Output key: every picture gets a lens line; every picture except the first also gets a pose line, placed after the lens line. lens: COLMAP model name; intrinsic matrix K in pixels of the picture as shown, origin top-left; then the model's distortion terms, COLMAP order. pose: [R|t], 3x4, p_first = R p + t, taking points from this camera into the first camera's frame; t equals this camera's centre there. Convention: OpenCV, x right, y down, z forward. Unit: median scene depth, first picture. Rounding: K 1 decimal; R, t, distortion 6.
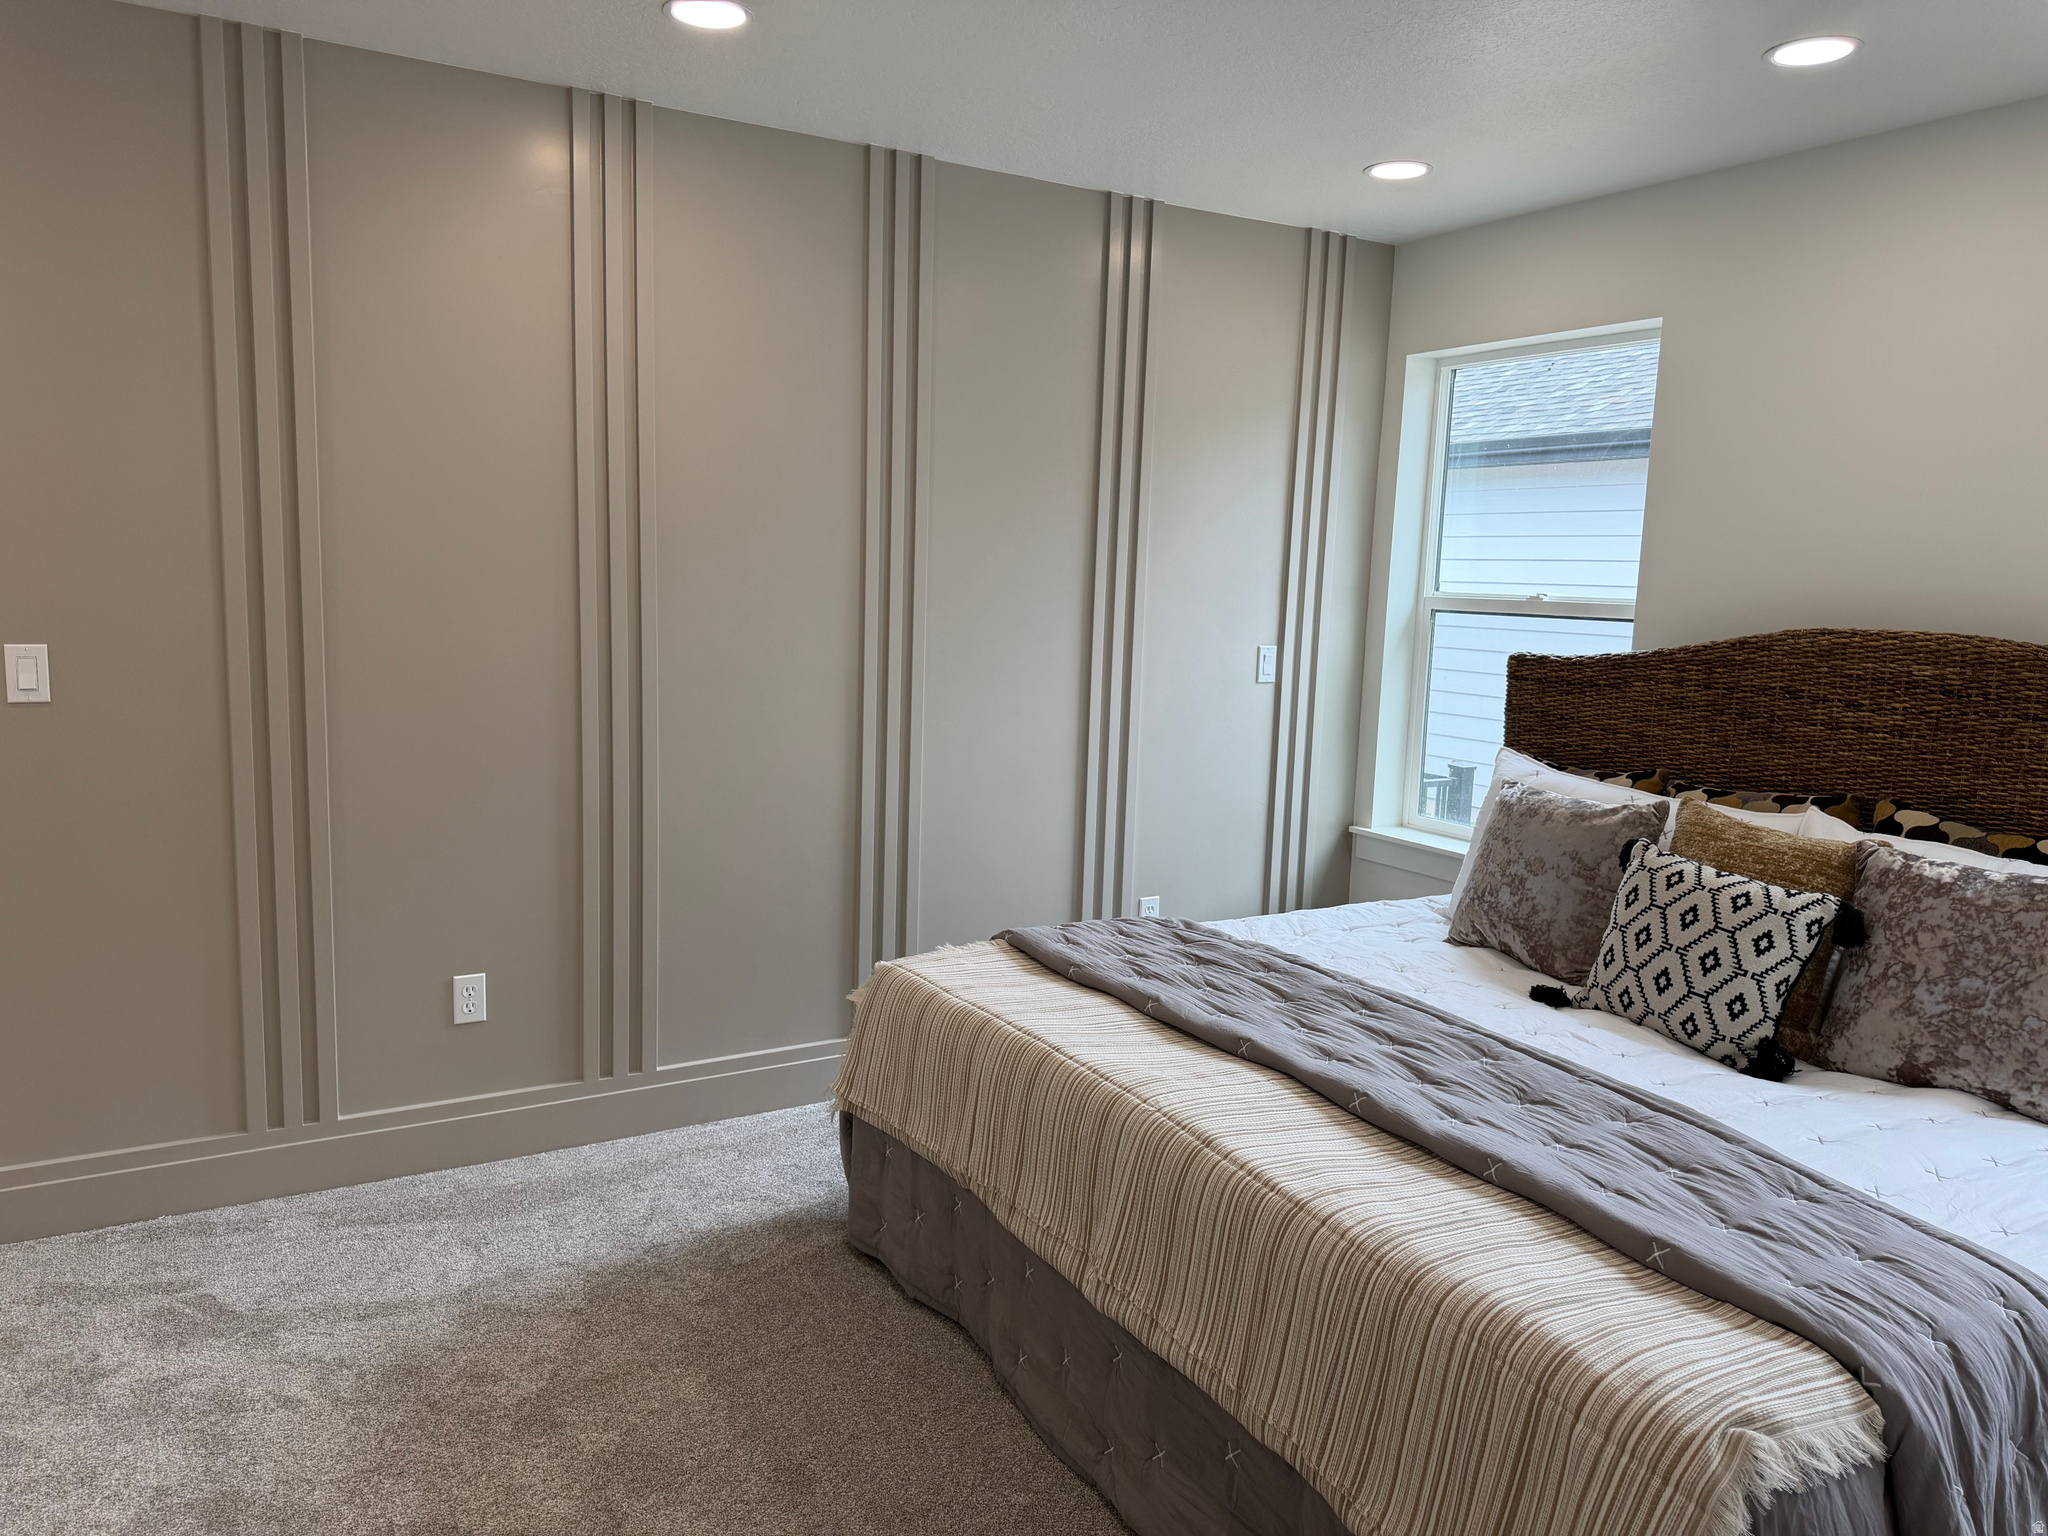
lens RADIAL K [[1396.4, 0, 1024.0], [0, 1396.4, 768.0], [0, 0, 1]] dist [-0.003296, -0.001055]
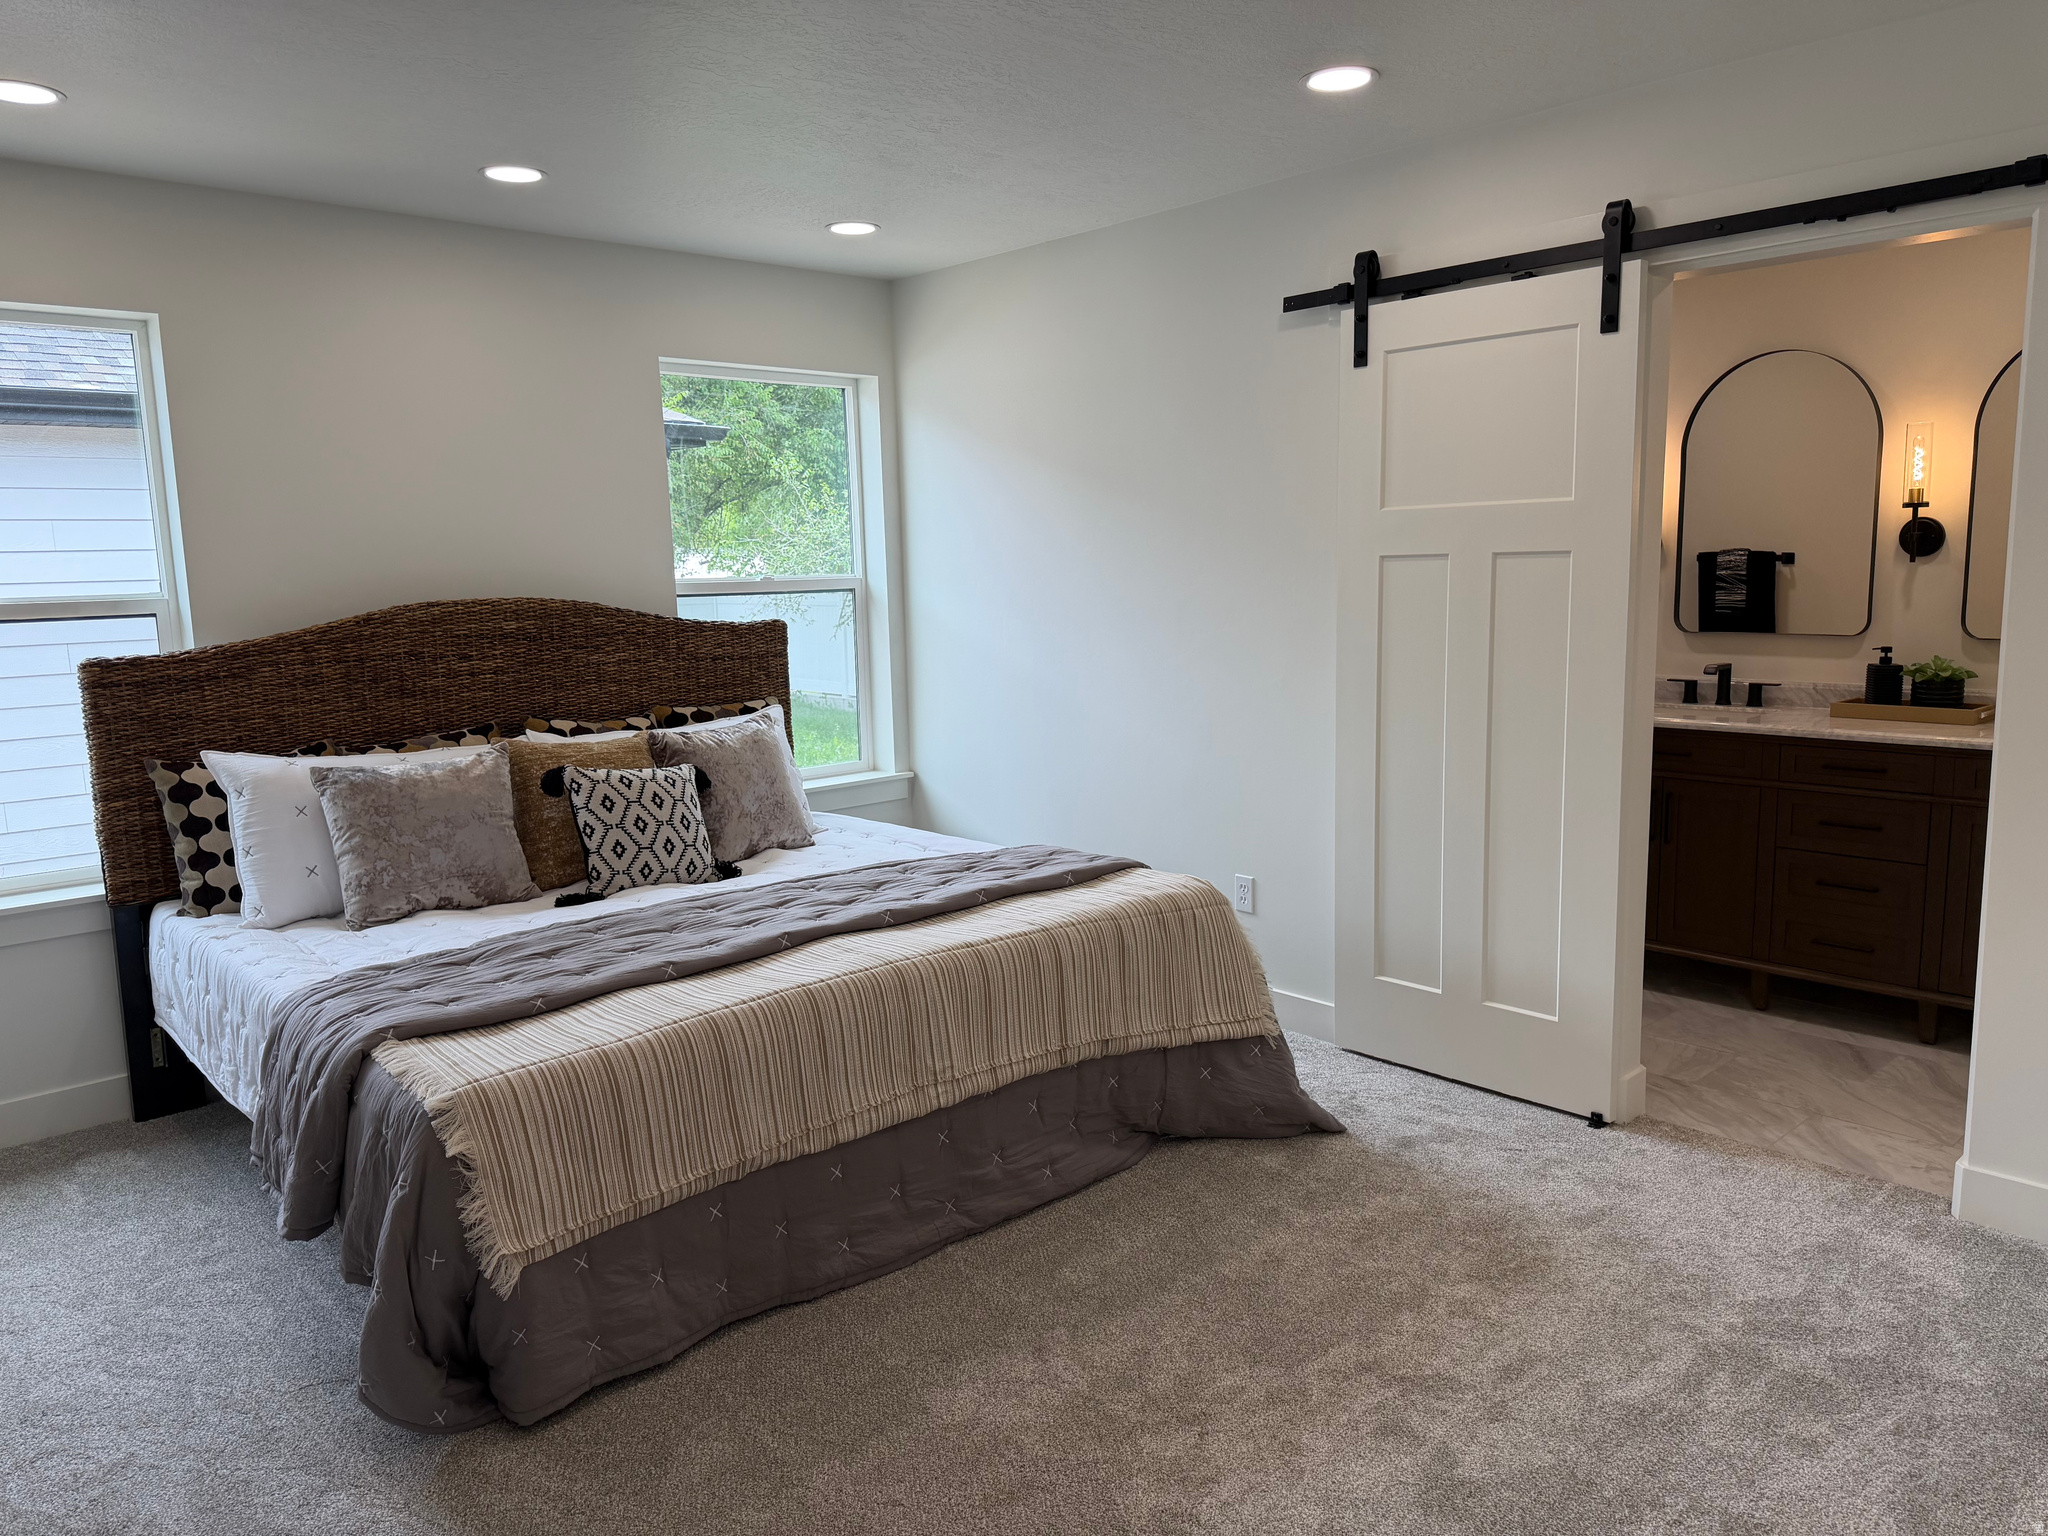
lens RADIAL K [[1433.7, 0, 1024.0], [0, 1433.7, 768.0], [0, 0, 1]] dist [-0.001000, -0.000291]
pose [[-0.195877, -0.174785, 0.964926, -0.896509], [0.149600, 0.967144, 0.205555, -0.152457], [-0.969150, 0.184617, -0.163293, 0.768511]]
